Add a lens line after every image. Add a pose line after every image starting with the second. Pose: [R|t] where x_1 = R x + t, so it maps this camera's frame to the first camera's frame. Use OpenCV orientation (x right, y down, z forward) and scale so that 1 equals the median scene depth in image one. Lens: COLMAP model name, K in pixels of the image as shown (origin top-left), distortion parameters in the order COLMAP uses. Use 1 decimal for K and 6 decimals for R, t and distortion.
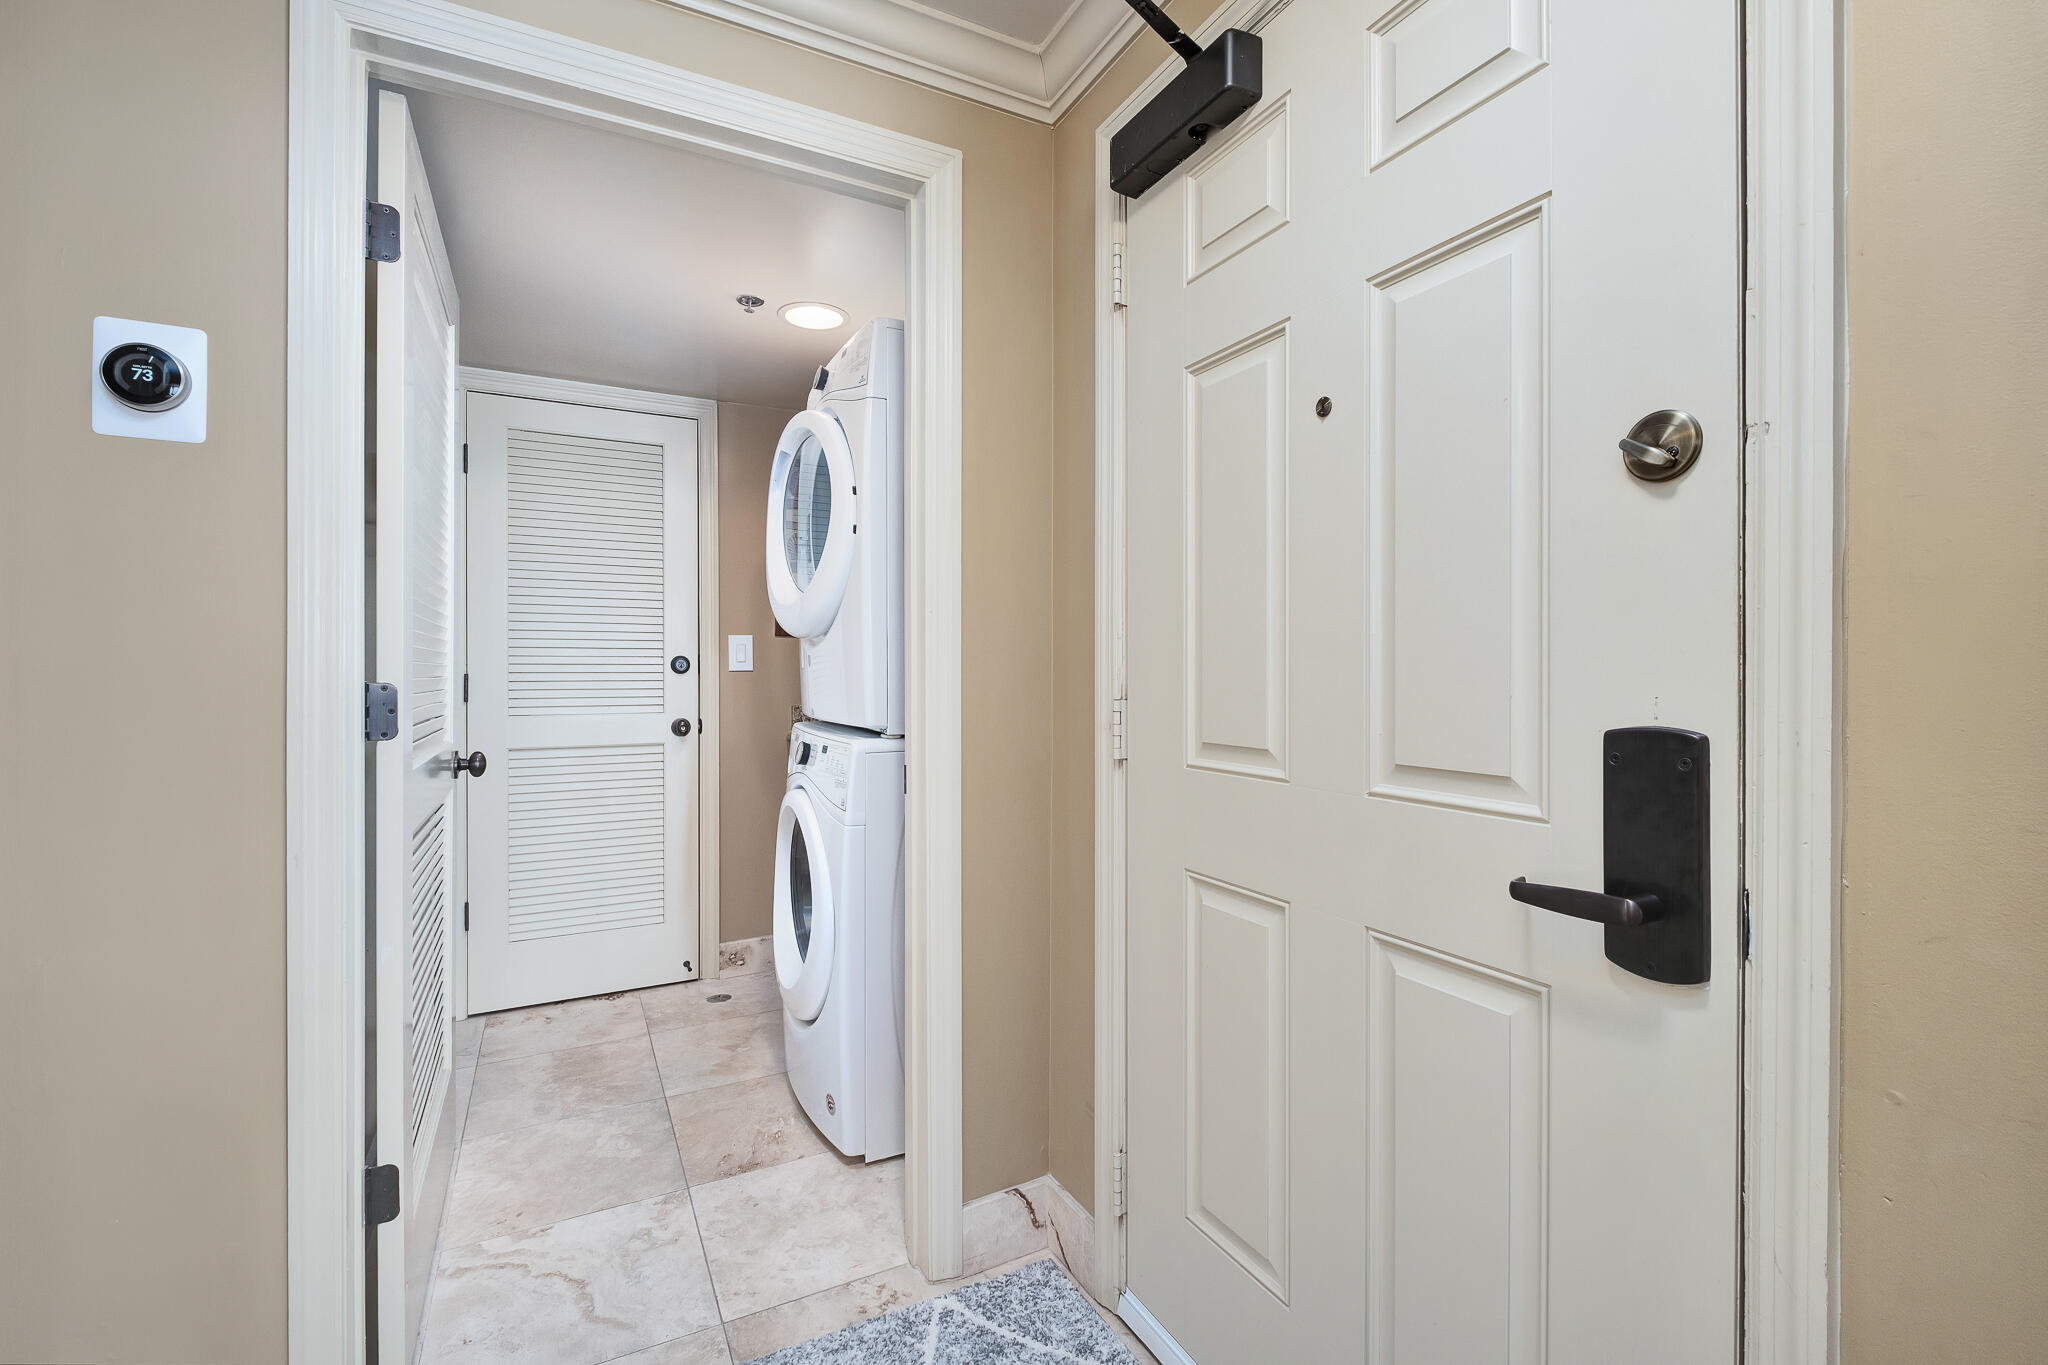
lens RADIAL K [[900.5, 0, 1045.8], [0, 900.5, 663.1], [0, 0, 1]] dist [0.001656, -0.003680]
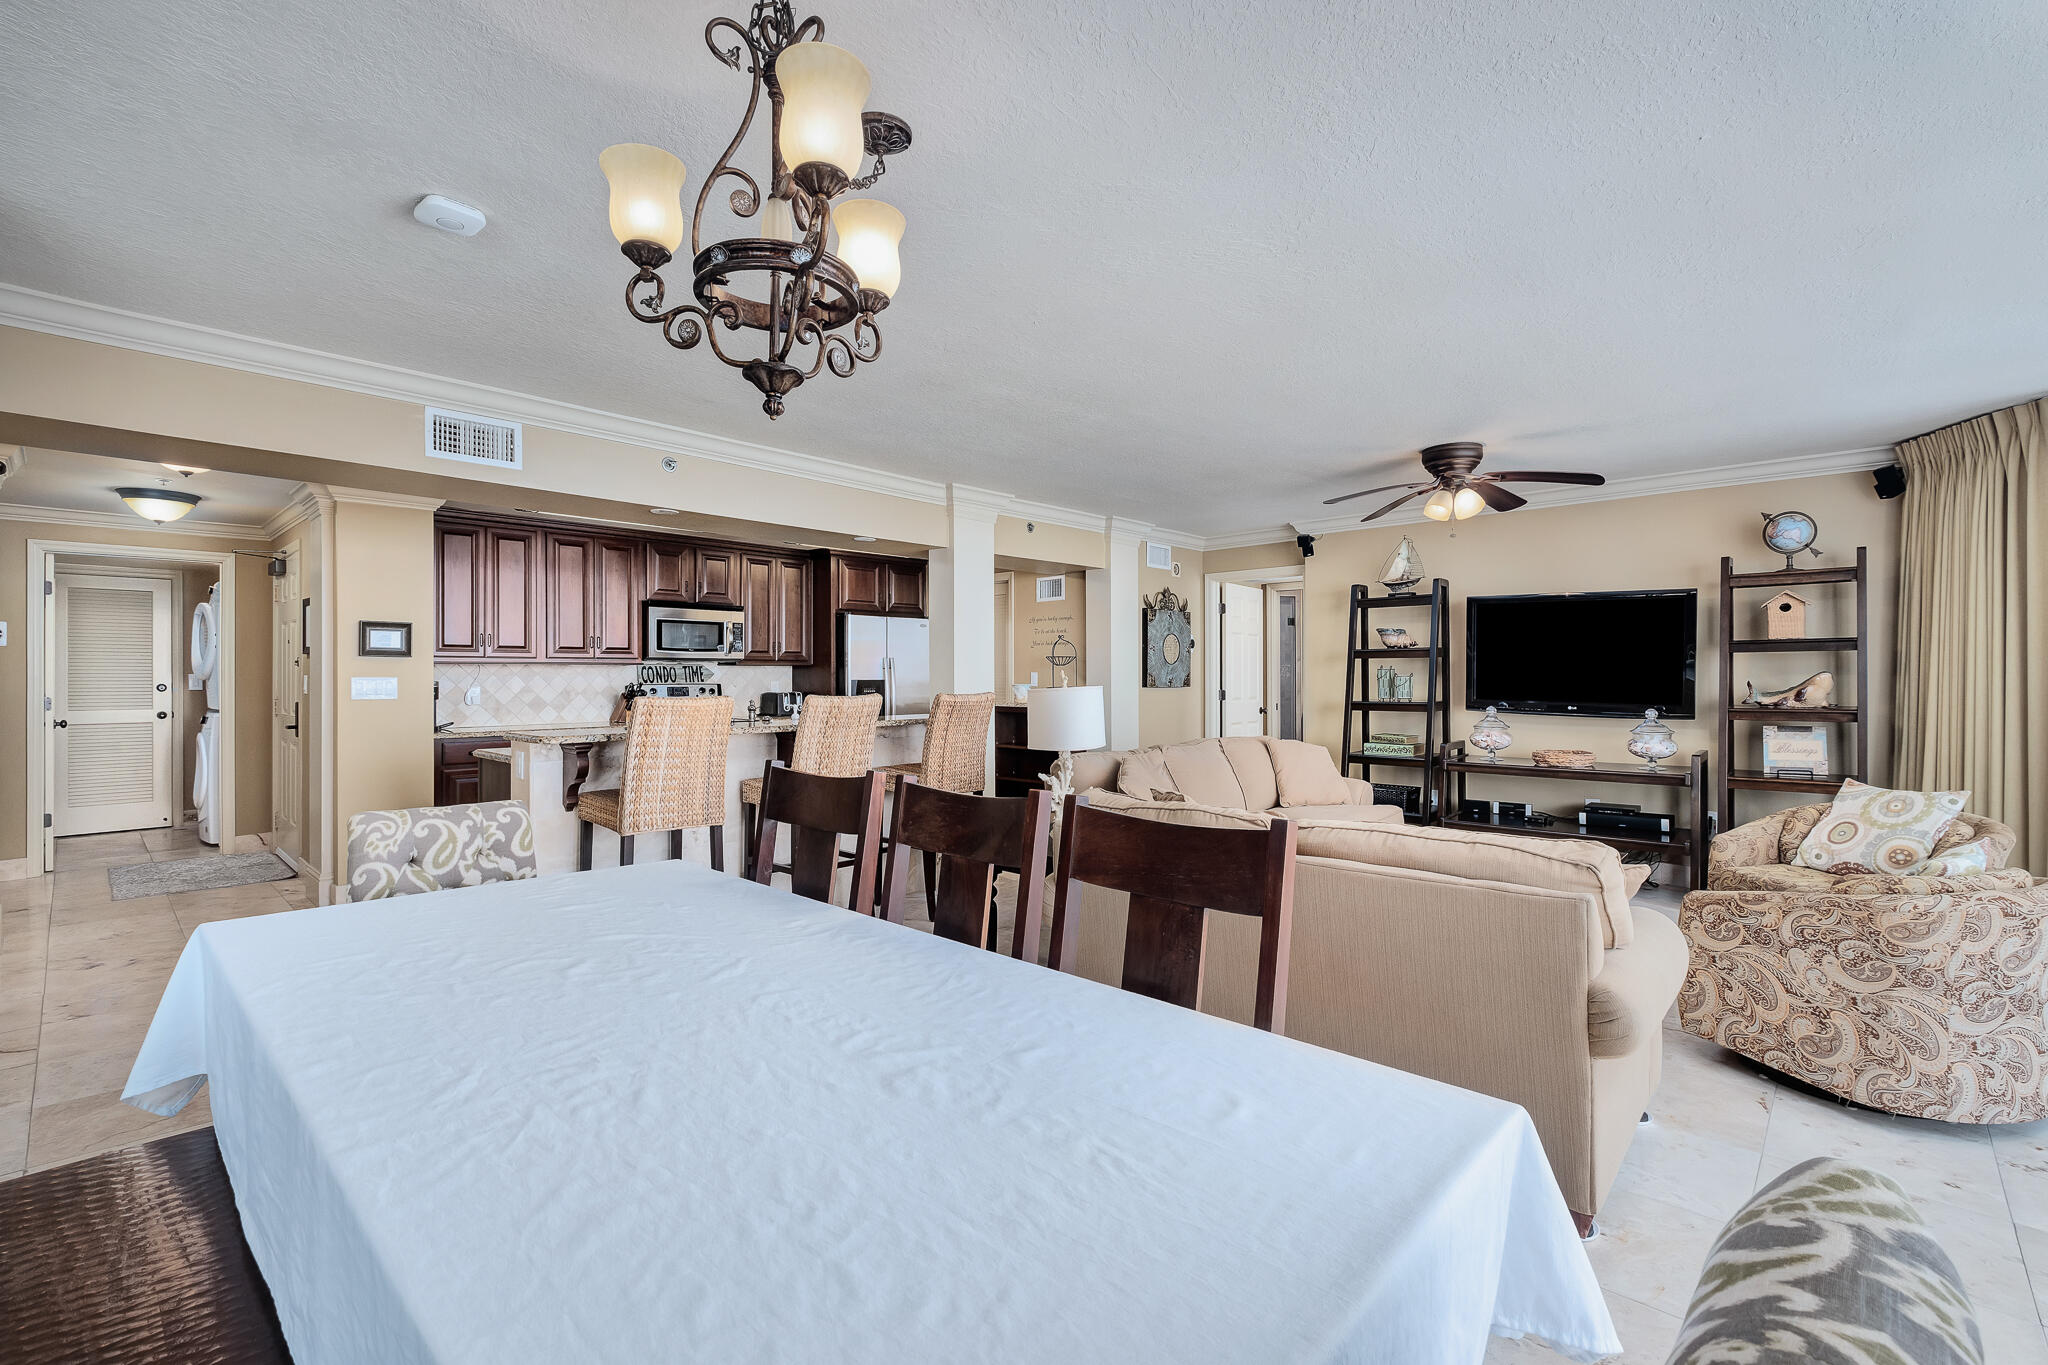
lens RADIAL K [[900.5, 0, 1015.8], [0, 900.5, 681.0], [0, 0, 1]] dist [0.001656, -0.003680]
pose [[0.951476, 0.007664, 0.307629, 1.454957], [-0.010487, 0.999917, 0.007523, -0.083654], [-0.307545, -0.010384, 0.951477, -2.799637]]
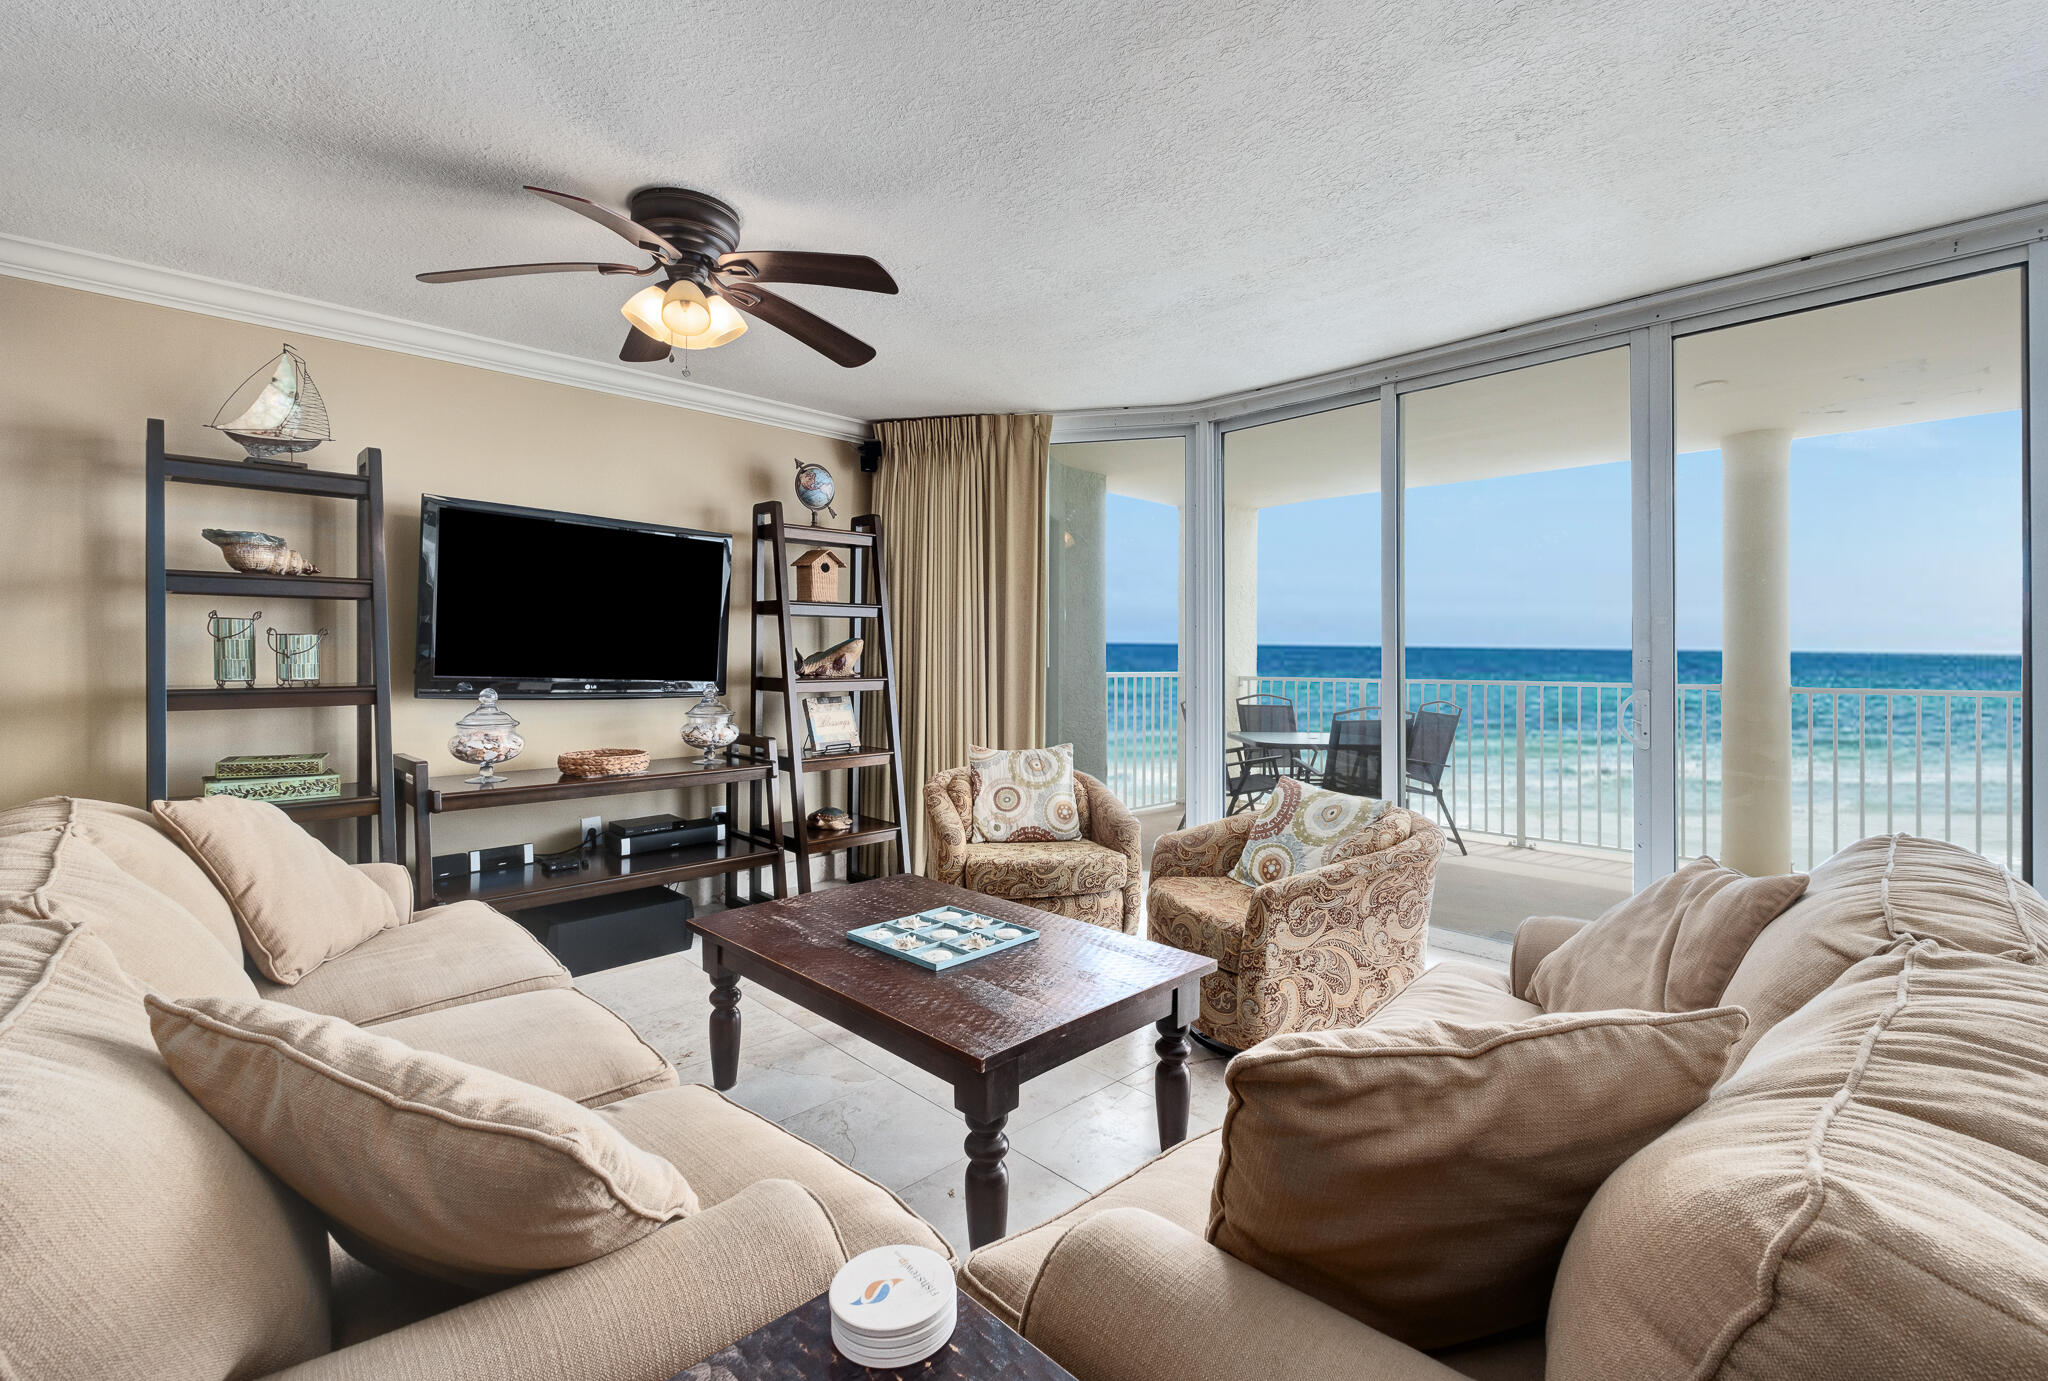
lens RADIAL K [[888.7, 0, 1056.1], [0, 888.7, 666.9], [0, 0, 1]] dist [-0.004074, -0.000159]
pose [[-0.278148, 0.004728, 0.960527, 1.846937], [-0.003088, 0.999978, -0.005817, -0.037411], [-0.960533, -0.004584, -0.278127, -1.299681]]
